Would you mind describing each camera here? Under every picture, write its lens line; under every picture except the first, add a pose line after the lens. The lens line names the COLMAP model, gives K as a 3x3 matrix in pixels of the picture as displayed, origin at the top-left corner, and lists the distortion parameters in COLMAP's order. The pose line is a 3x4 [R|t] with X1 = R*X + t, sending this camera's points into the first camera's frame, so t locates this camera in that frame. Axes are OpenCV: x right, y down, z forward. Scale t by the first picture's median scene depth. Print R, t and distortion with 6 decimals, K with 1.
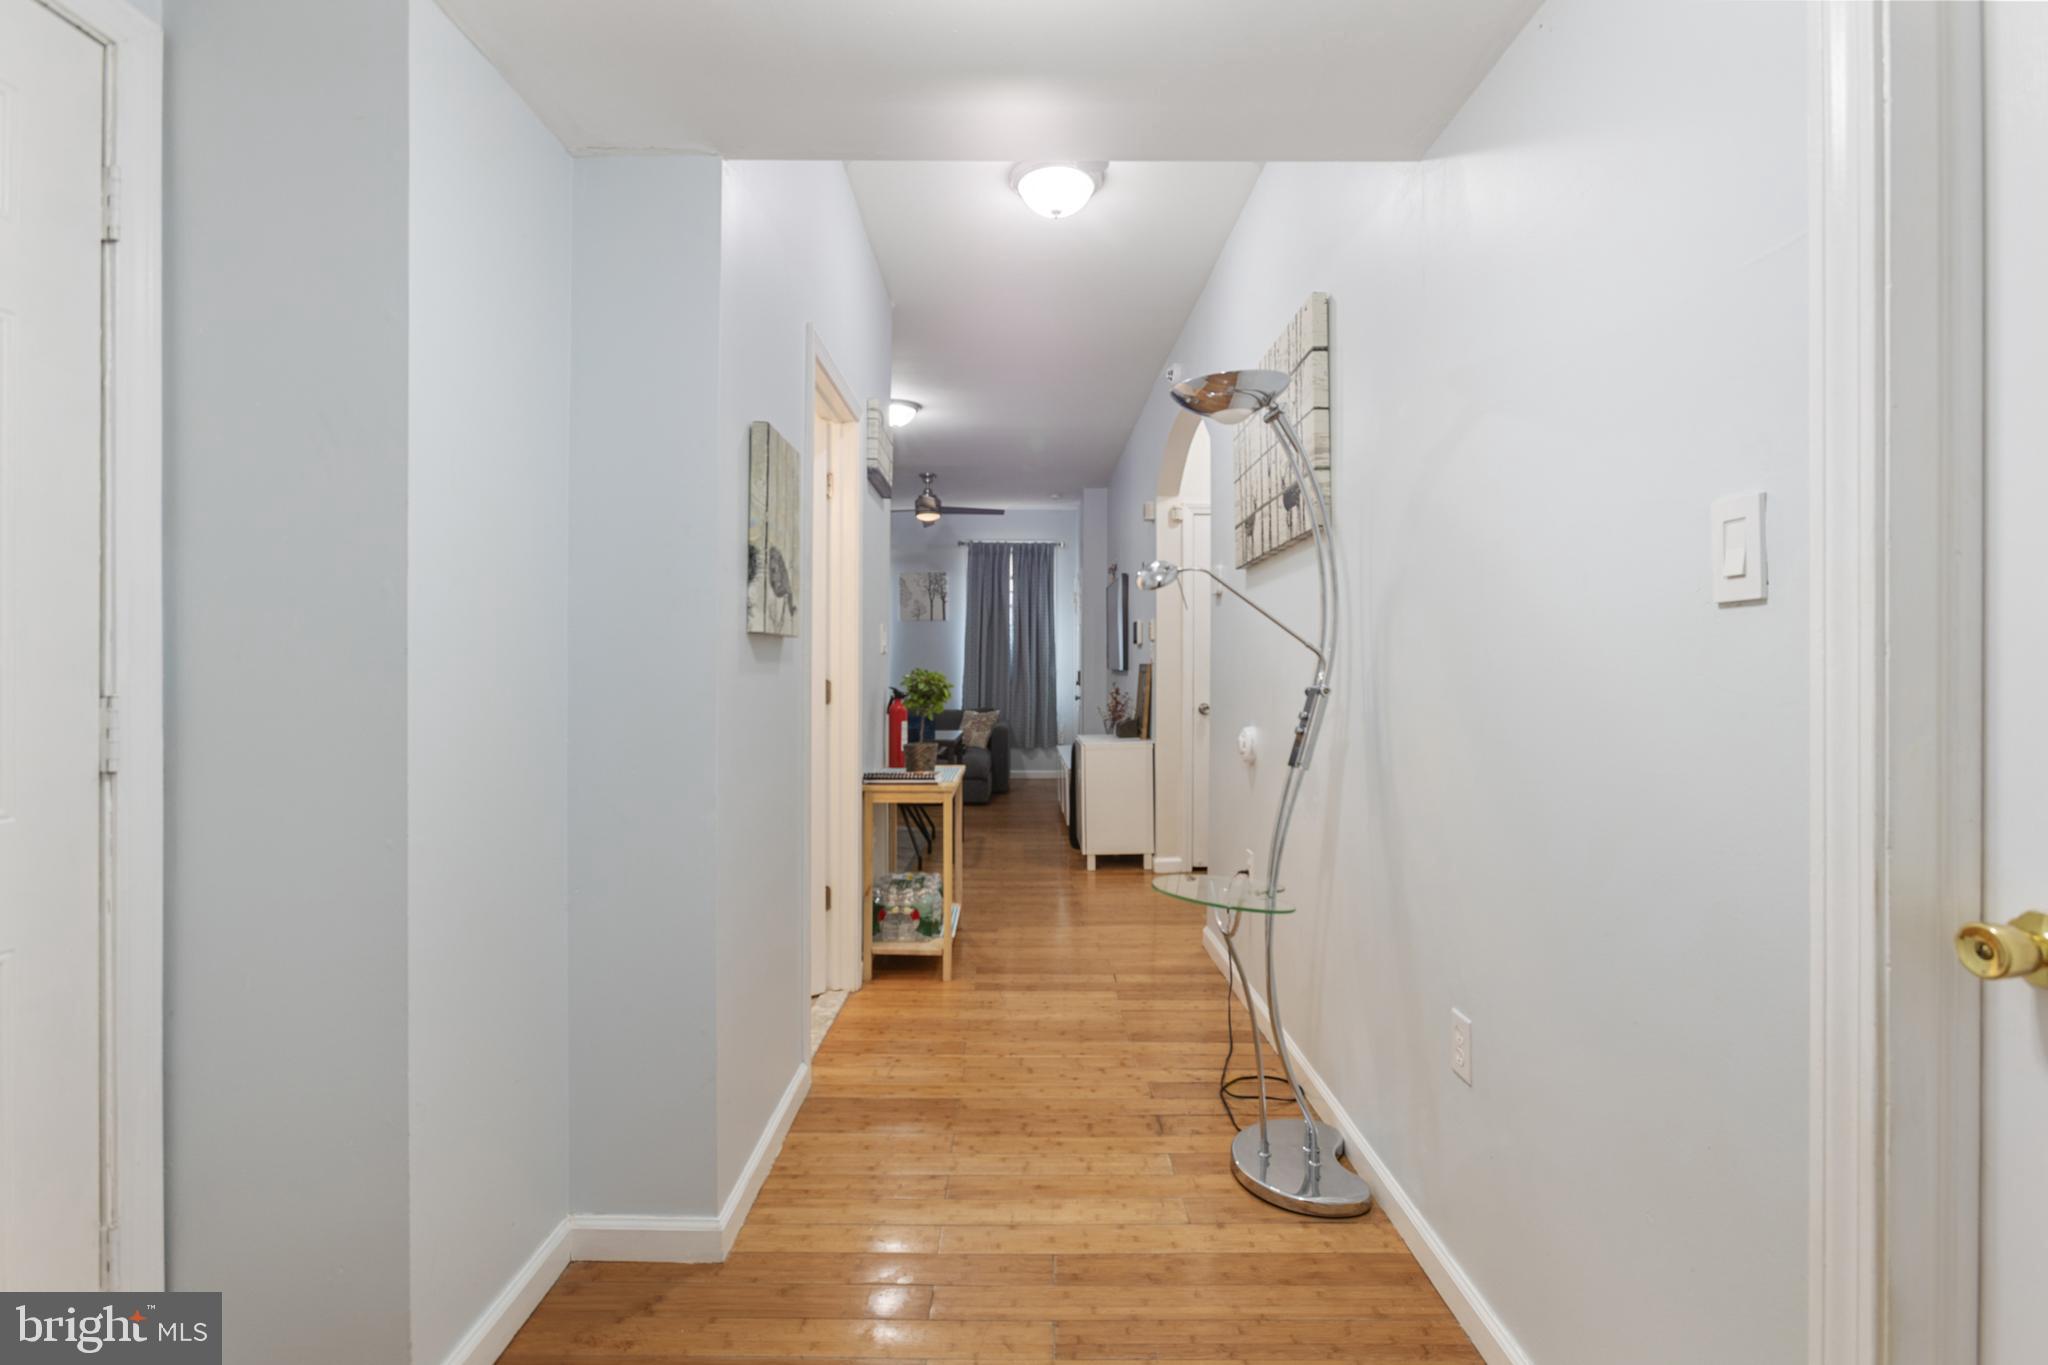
lens RADIAL K [[951.7, 0, 1023.4], [0, 951.7, 669.6], [0, 0, 1]] dist [-0.003479, 0.000663]
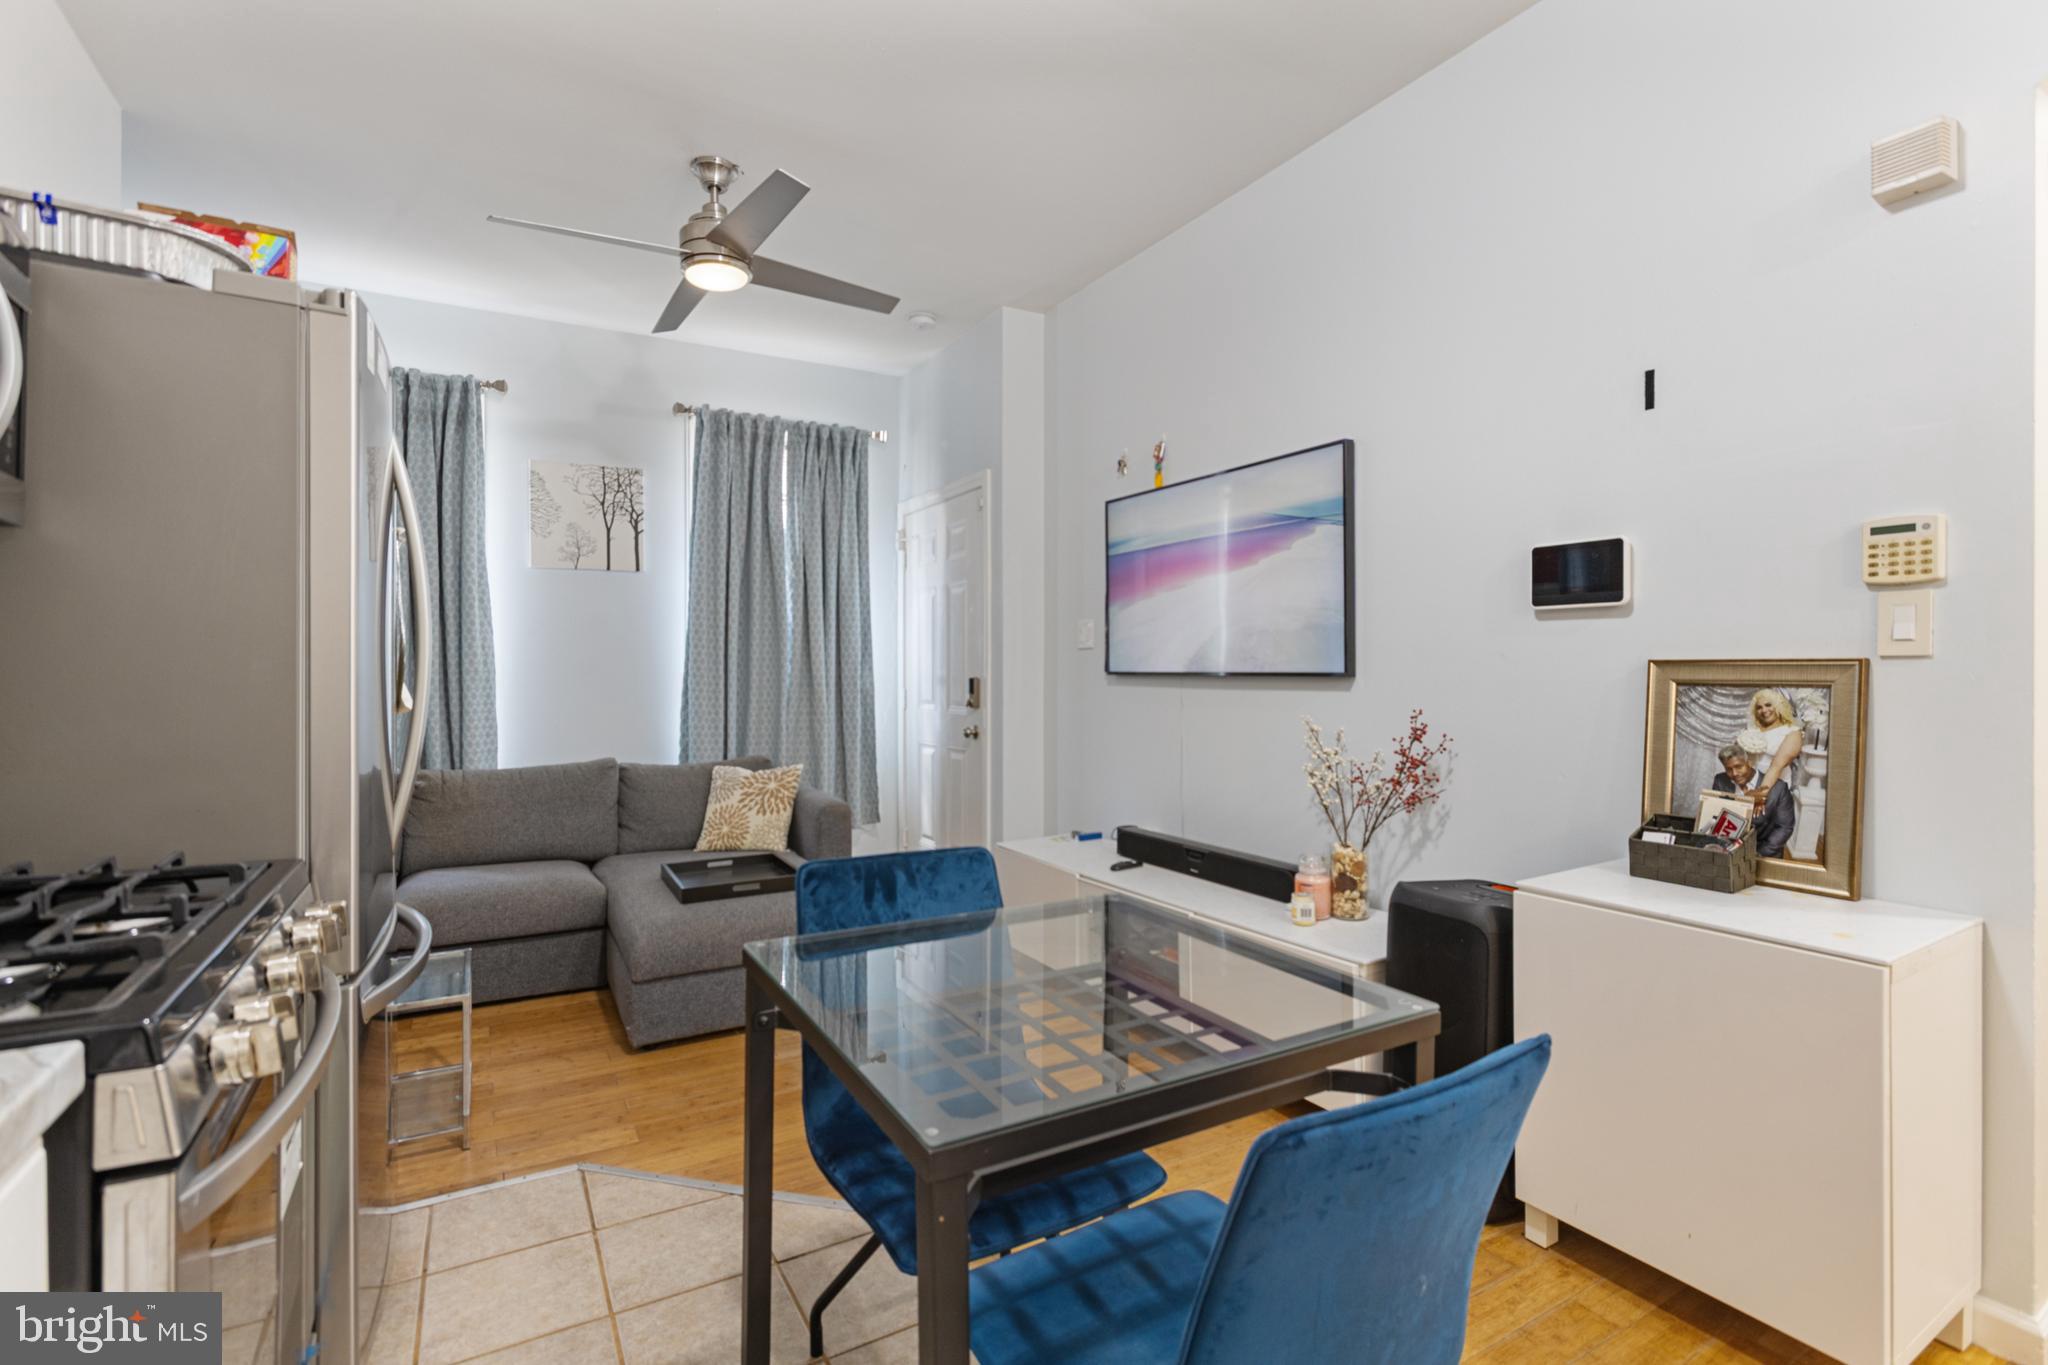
lens RADIAL K [[951.7, 0, 1024.5], [0, 951.7, 681.3], [0, 0, 1]] dist [-0.003479, 0.000663]
pose [[0.865370, -0.006946, 0.501085, -0.155478], [0.002744, 0.999955, 0.009123, -0.001761], [-0.501126, -0.006520, 0.865350, 0.510547]]
